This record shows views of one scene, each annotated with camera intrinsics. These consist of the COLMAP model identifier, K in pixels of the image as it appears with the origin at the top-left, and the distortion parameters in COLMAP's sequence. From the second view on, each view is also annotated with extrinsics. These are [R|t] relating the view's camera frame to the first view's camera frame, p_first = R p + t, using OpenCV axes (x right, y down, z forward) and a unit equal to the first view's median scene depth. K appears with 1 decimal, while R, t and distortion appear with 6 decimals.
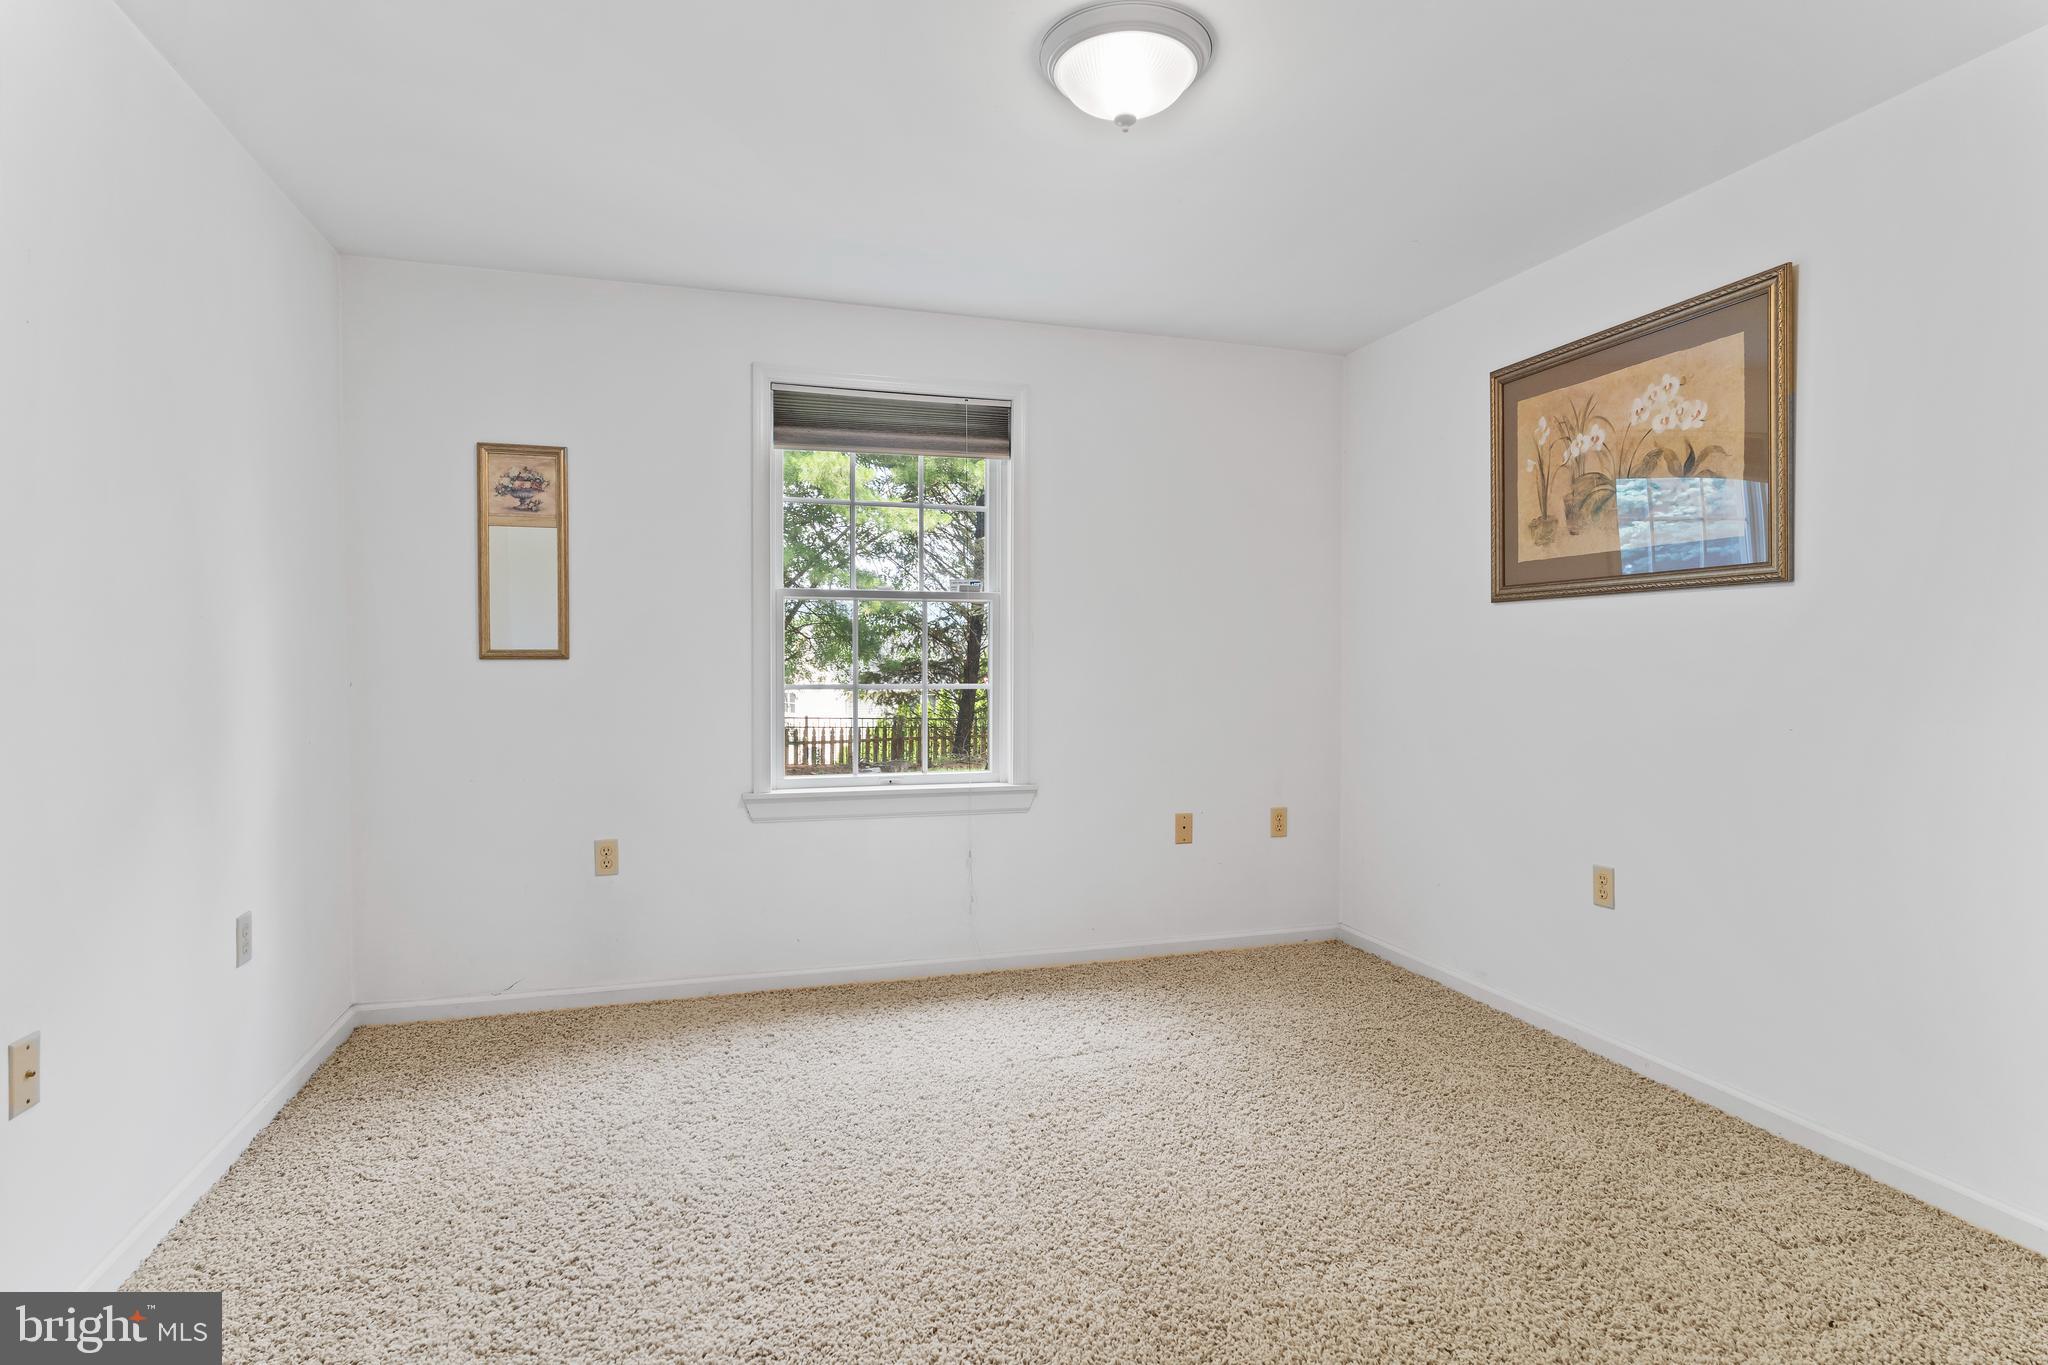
lens RADIAL K [[1058.7, 0, 1024.7], [0, 1058.7, 669.4], [0, 0, 1]] dist [-0.007843, 0.005349]
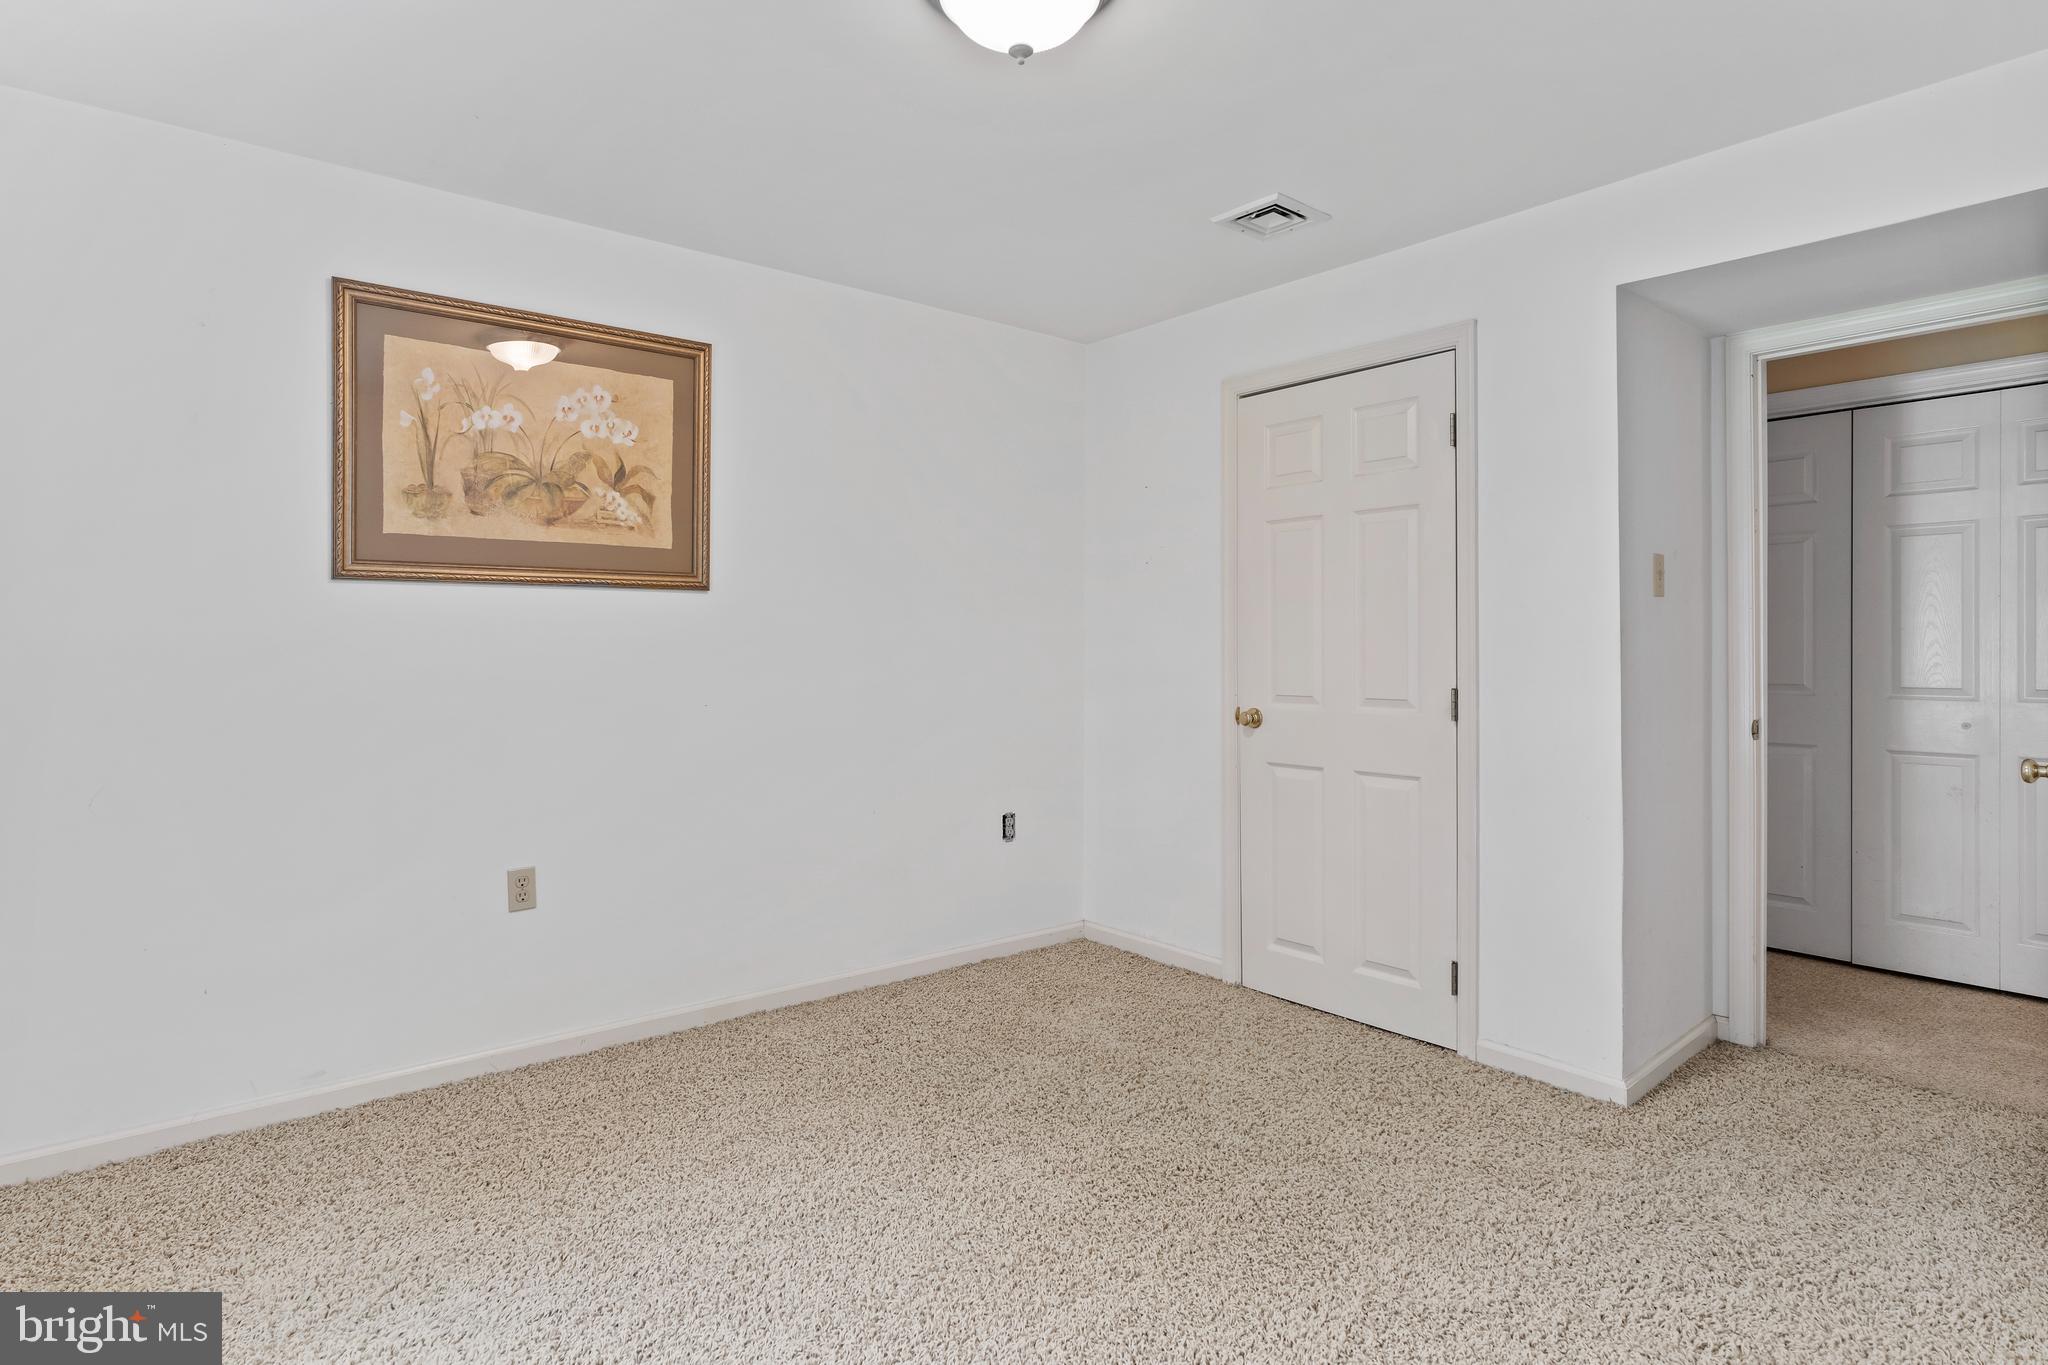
lens RADIAL K [[1058.7, 0, 1025.9], [0, 1058.7, 671.8], [0, 0, 1]] dist [-0.007843, 0.005349]
pose [[-0.383678, -0.015114, 0.923343, -0.502511], [0.016701, 0.999589, 0.023301, -0.006540], [-0.923316, 0.024361, -0.383268, 0.924879]]
